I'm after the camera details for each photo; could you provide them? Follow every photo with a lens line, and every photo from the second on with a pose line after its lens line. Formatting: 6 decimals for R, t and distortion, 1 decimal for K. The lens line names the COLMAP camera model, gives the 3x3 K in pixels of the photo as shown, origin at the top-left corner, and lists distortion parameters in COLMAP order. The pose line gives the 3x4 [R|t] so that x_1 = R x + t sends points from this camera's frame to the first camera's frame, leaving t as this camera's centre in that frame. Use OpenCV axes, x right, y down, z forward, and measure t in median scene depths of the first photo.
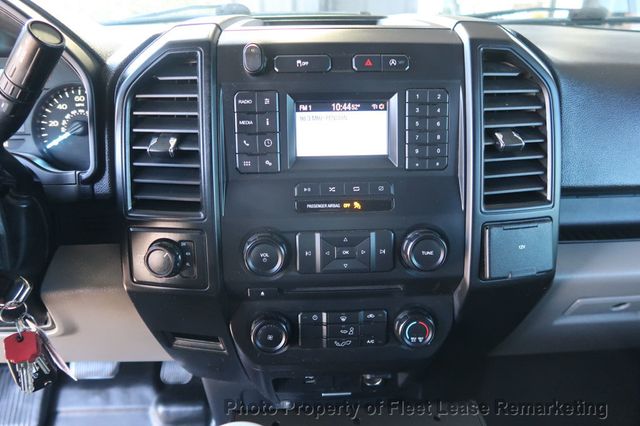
lens RADIAL K [[442.0, 0, 317.3], [0, 442.0, 213.2], [0, 0, 1]] dist [-0.021679, 0.002753]
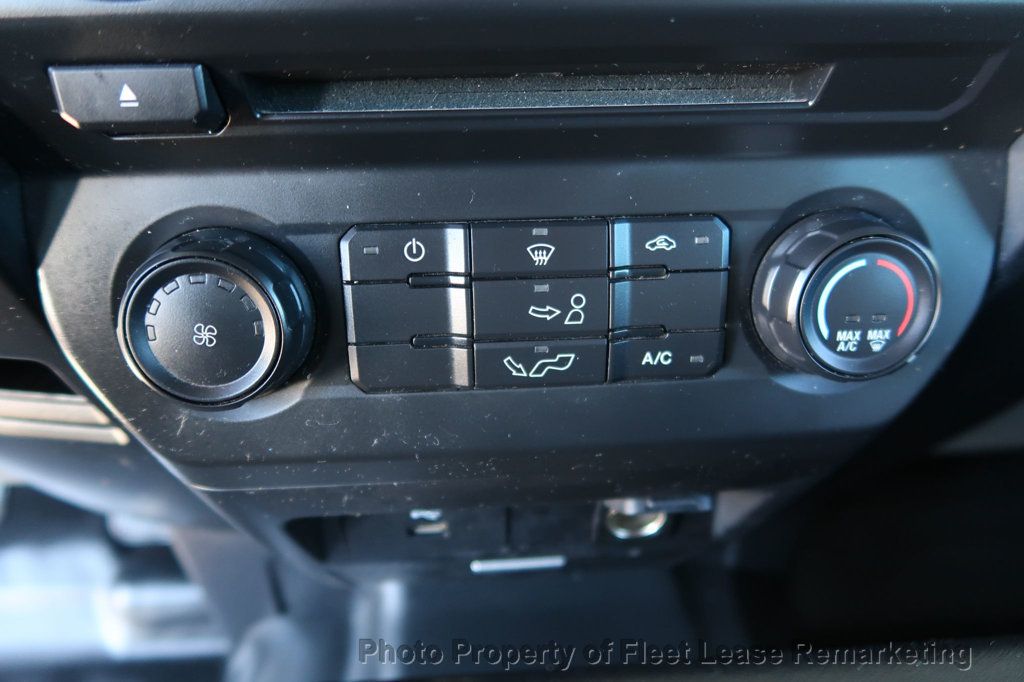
lens RADIAL K [[707.2, 0, 507.7], [0, 707.2, 341.3], [0, 0, 1]] dist [-0.021679, 0.002753]
pose [[0.999571, -0.017577, 0.023429, 0.035755], [0.014936, 0.993986, 0.108483, 0.263954], [-0.025195, -0.108086, 0.993822, 0.691474]]
